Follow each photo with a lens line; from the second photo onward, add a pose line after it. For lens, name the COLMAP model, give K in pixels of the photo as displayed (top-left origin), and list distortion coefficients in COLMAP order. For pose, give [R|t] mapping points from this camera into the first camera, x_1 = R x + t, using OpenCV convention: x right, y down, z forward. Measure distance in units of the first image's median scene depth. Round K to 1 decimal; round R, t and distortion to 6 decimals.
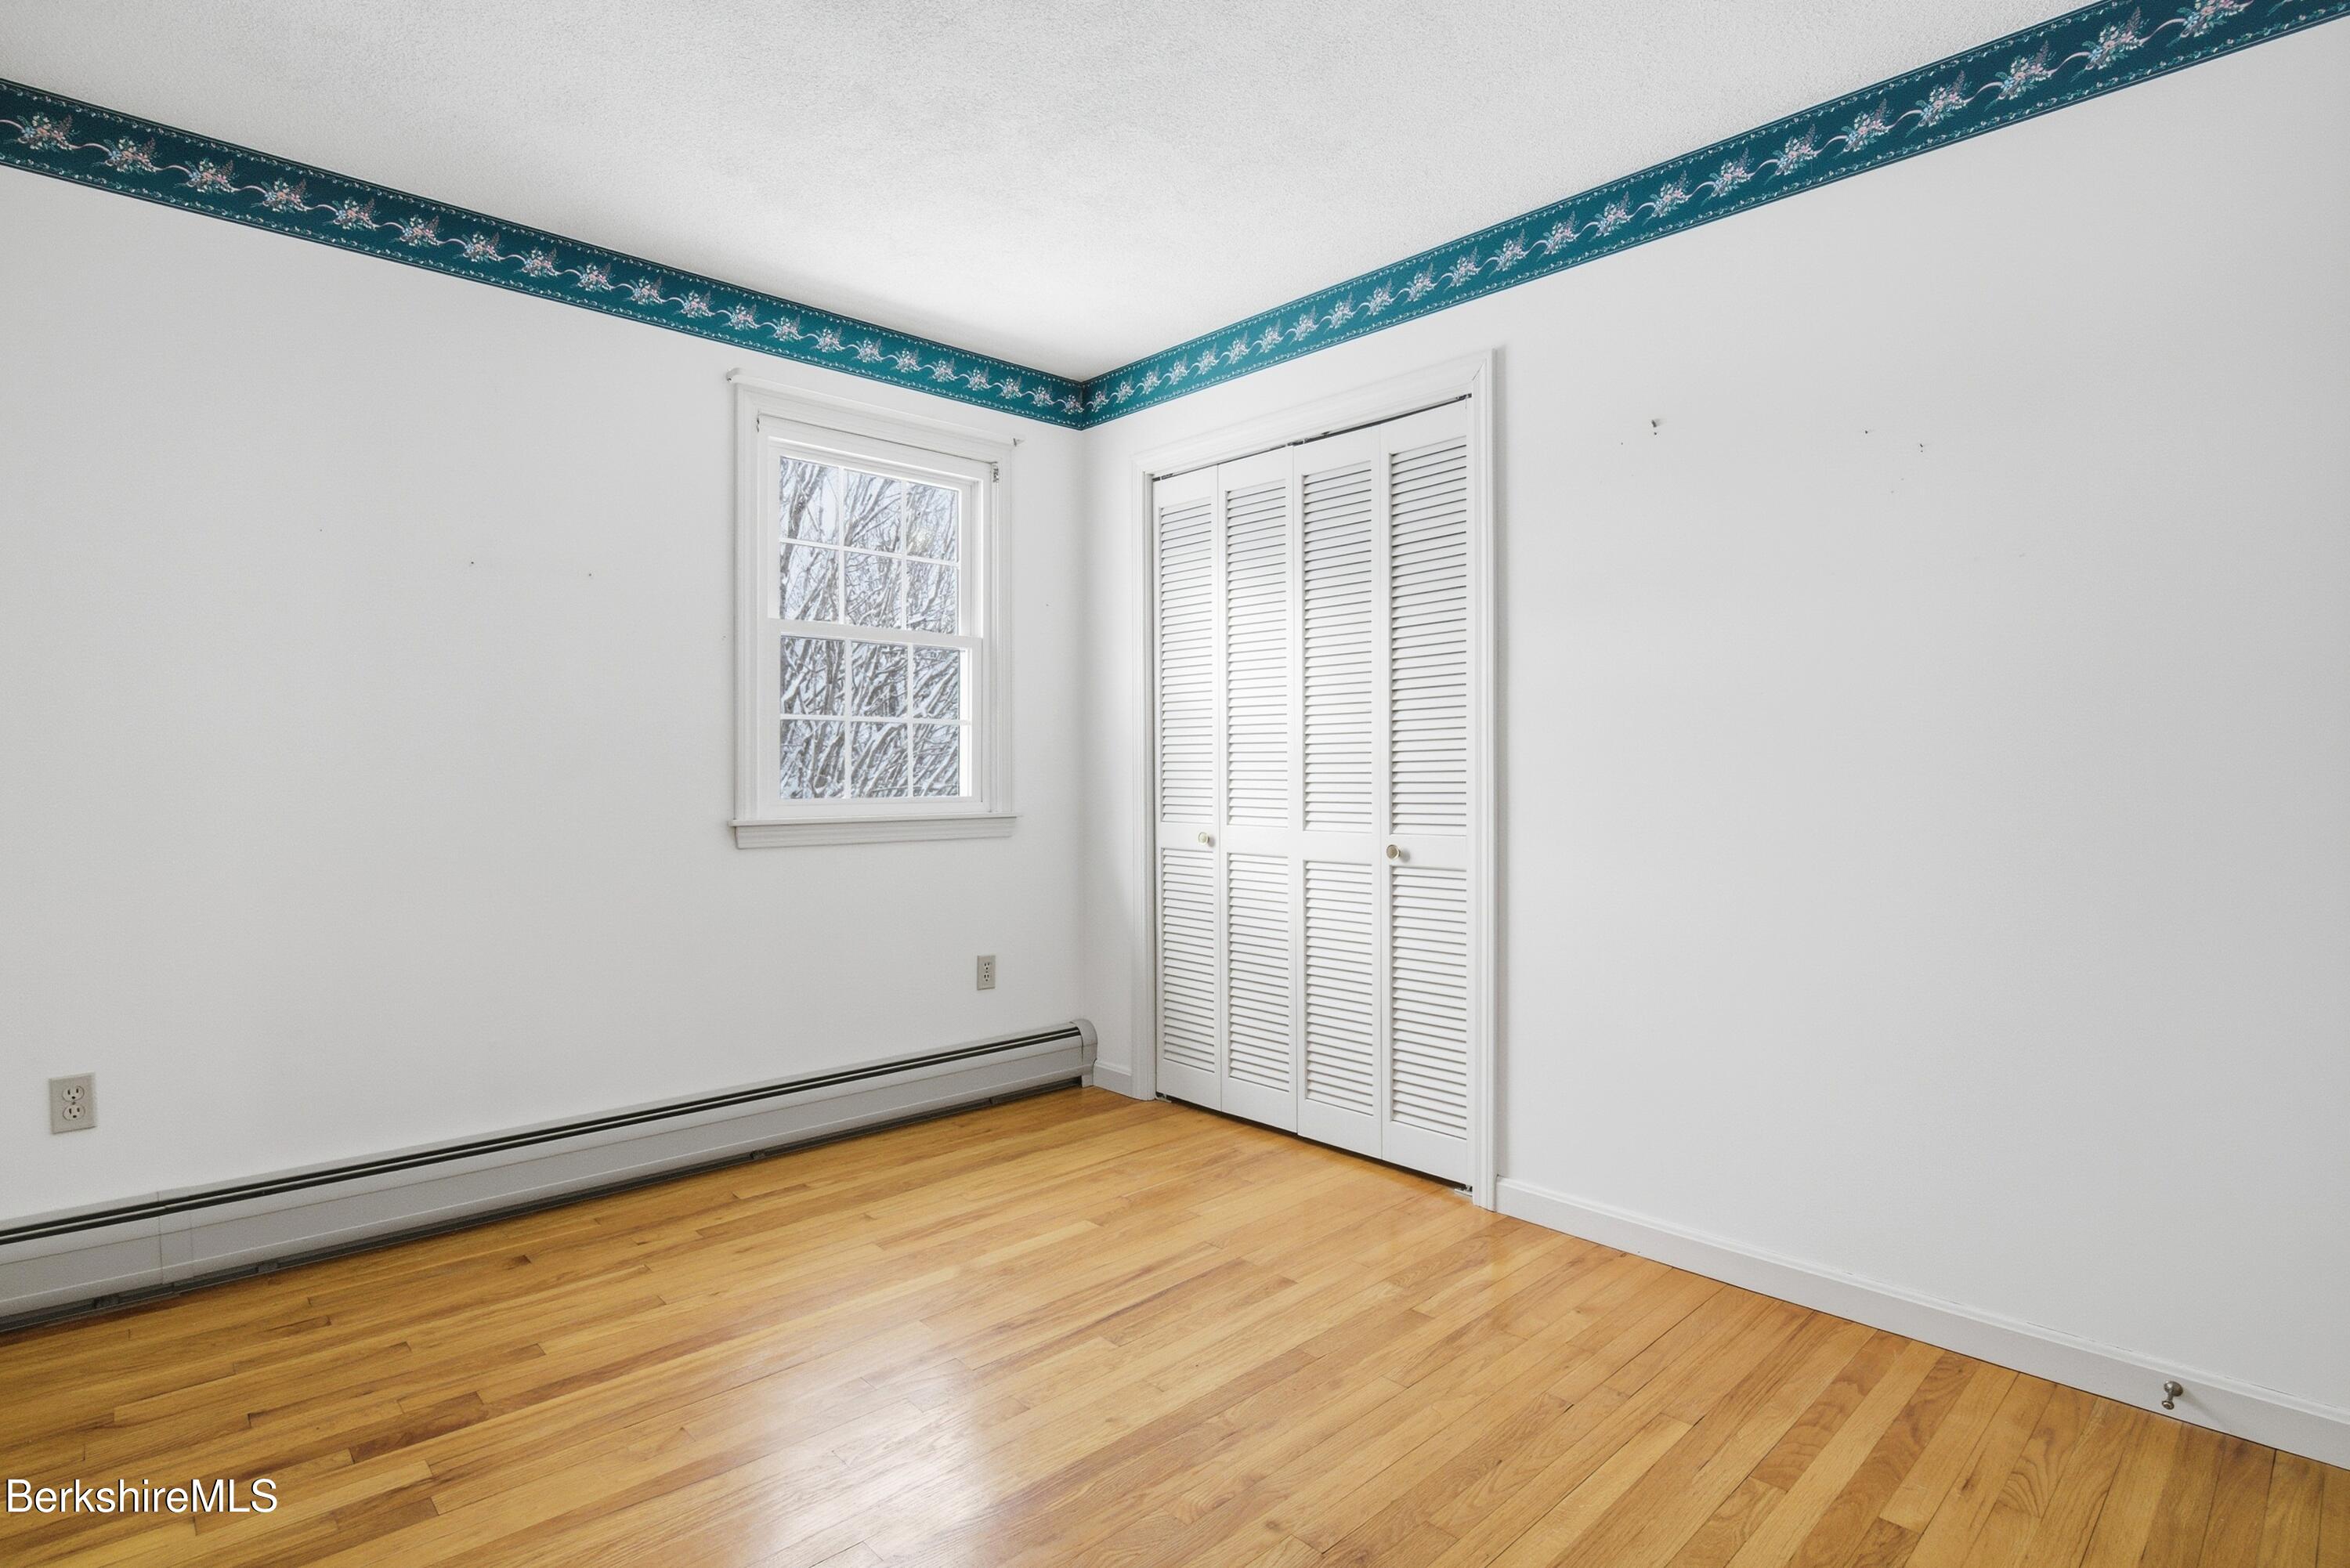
lens RADIAL K [[1149.3, 0, 1170.2], [0, 1149.3, 770.8], [0, 0, 1]] dist [-0.018261, -0.004010]
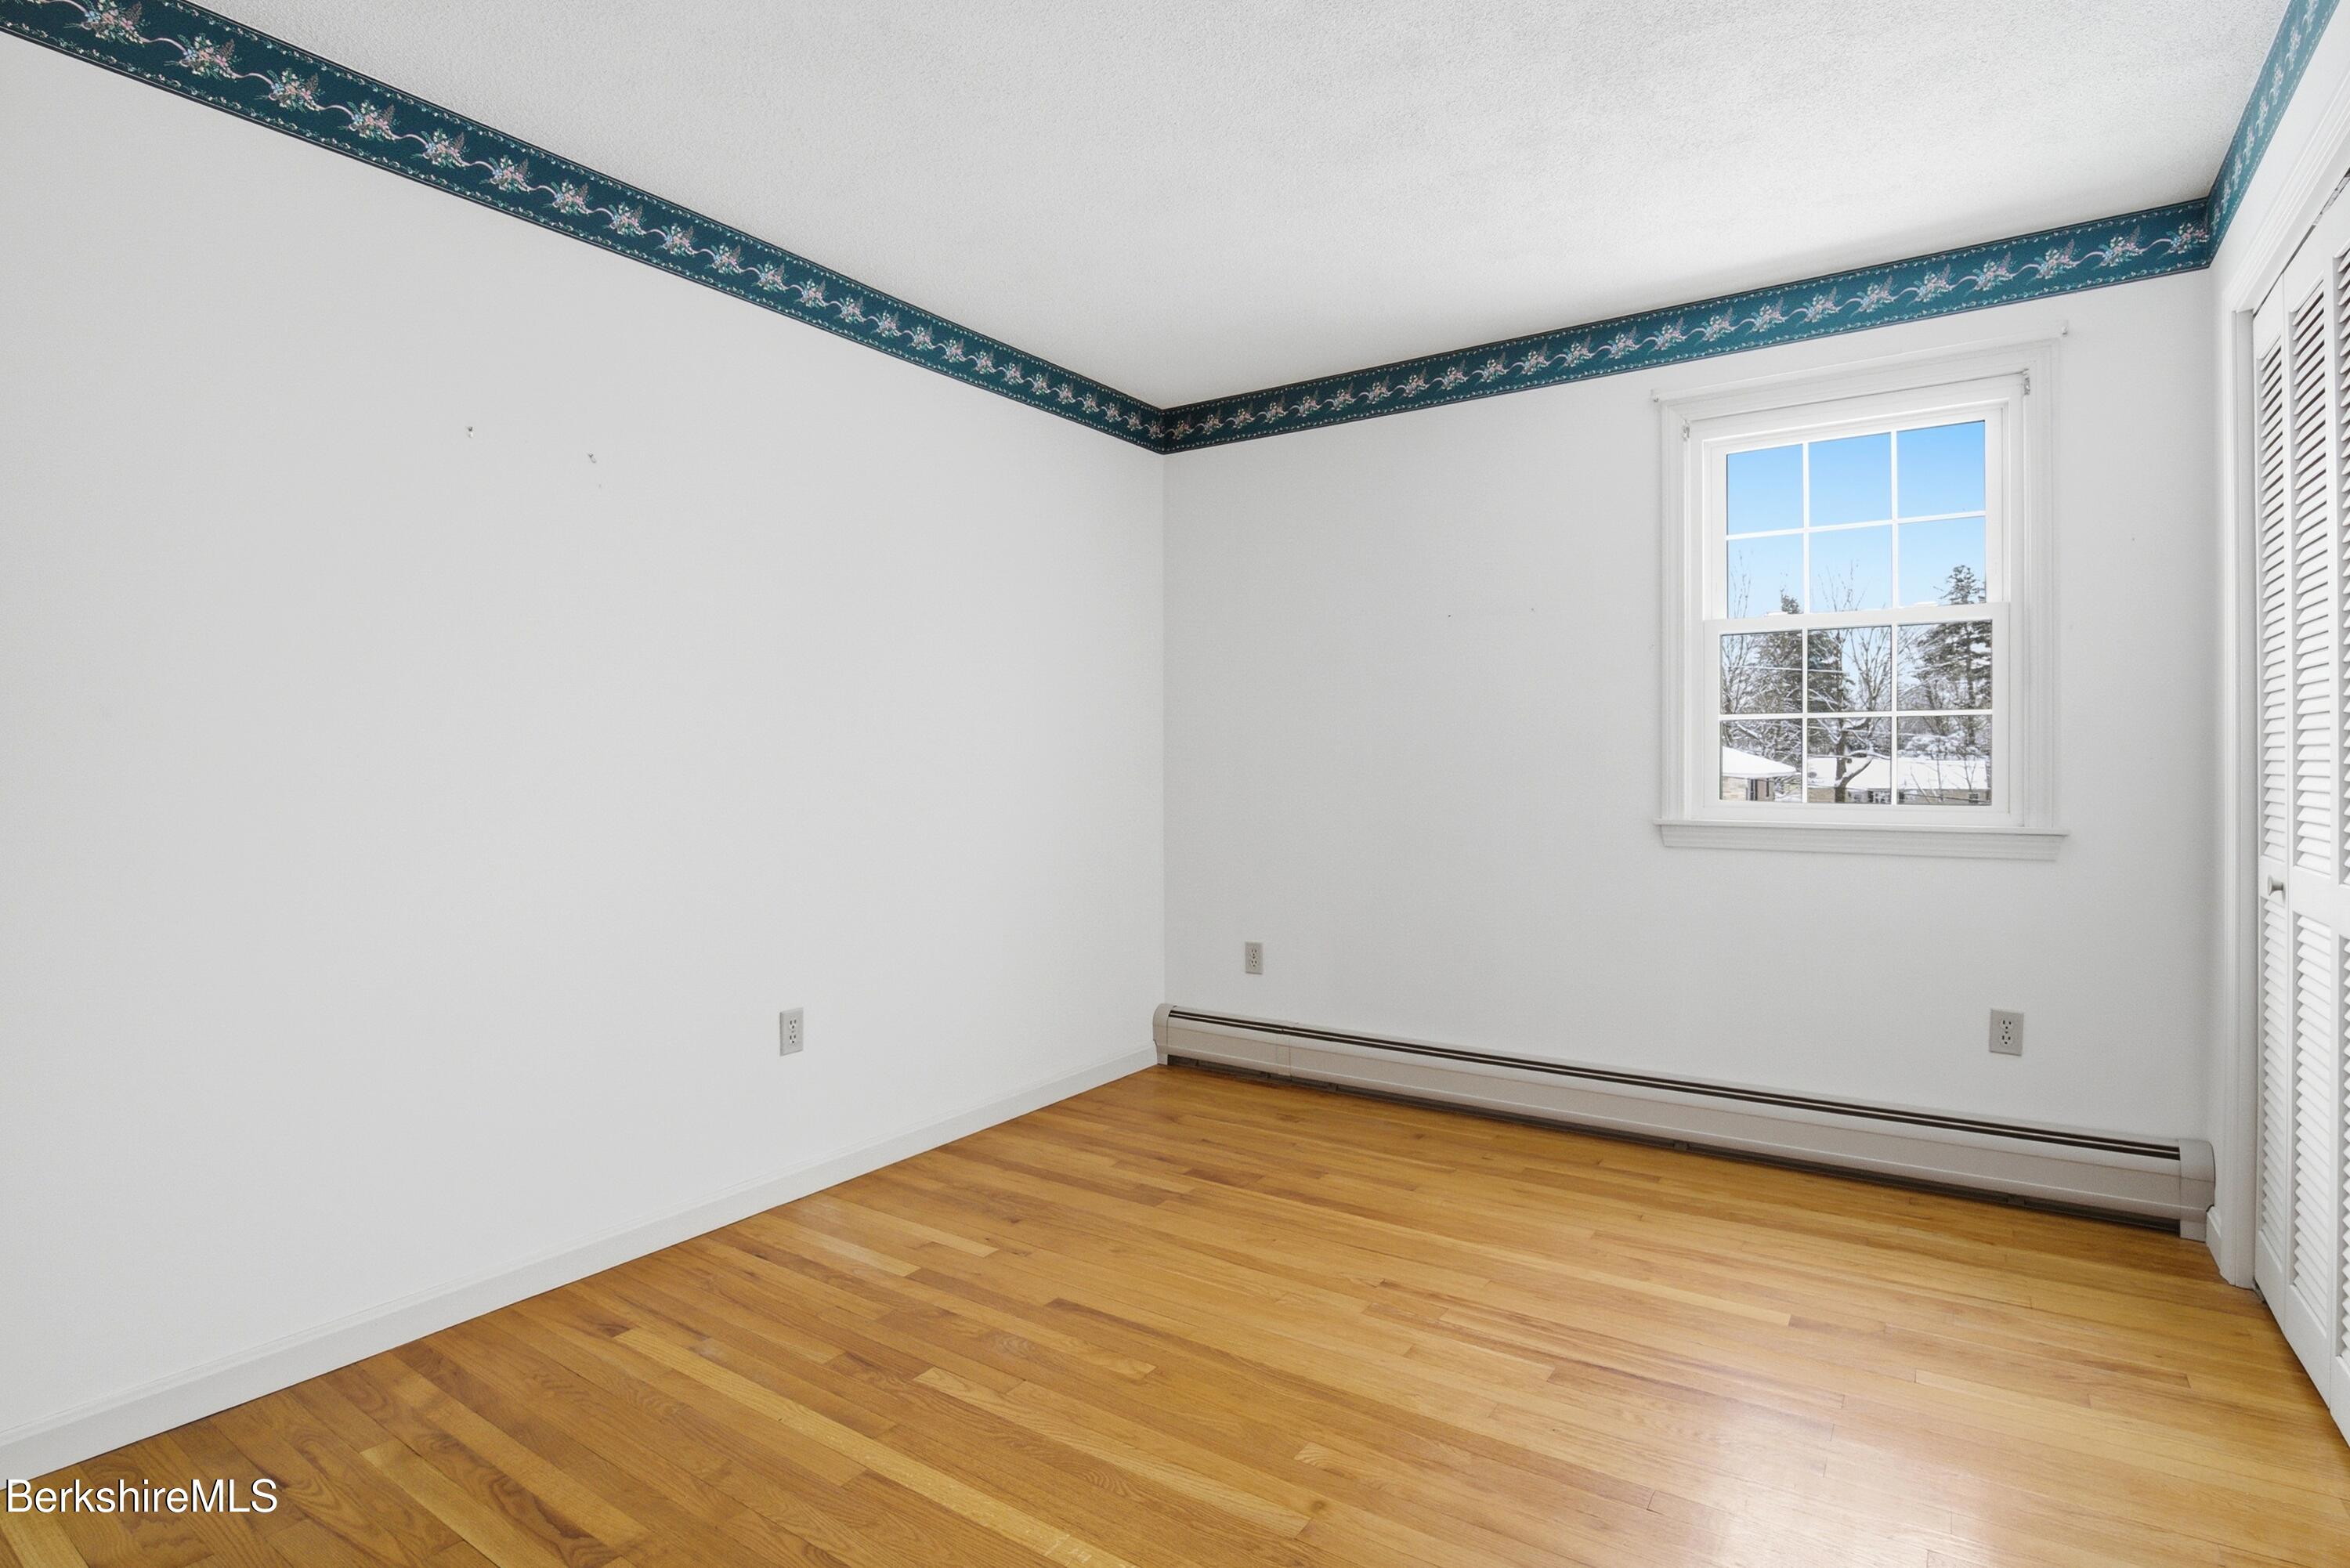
lens RADIAL K [[1149.3, 0, 1174.9], [0, 1149.3, 781.5], [0, 0, 1]] dist [-0.018261, -0.004010]
pose [[0.229747, 0.010624, -0.973192, 0.635853], [-0.002104, 0.999944, 0.010420, -0.001853], [0.973248, -0.000346, 0.229757, 0.385241]]
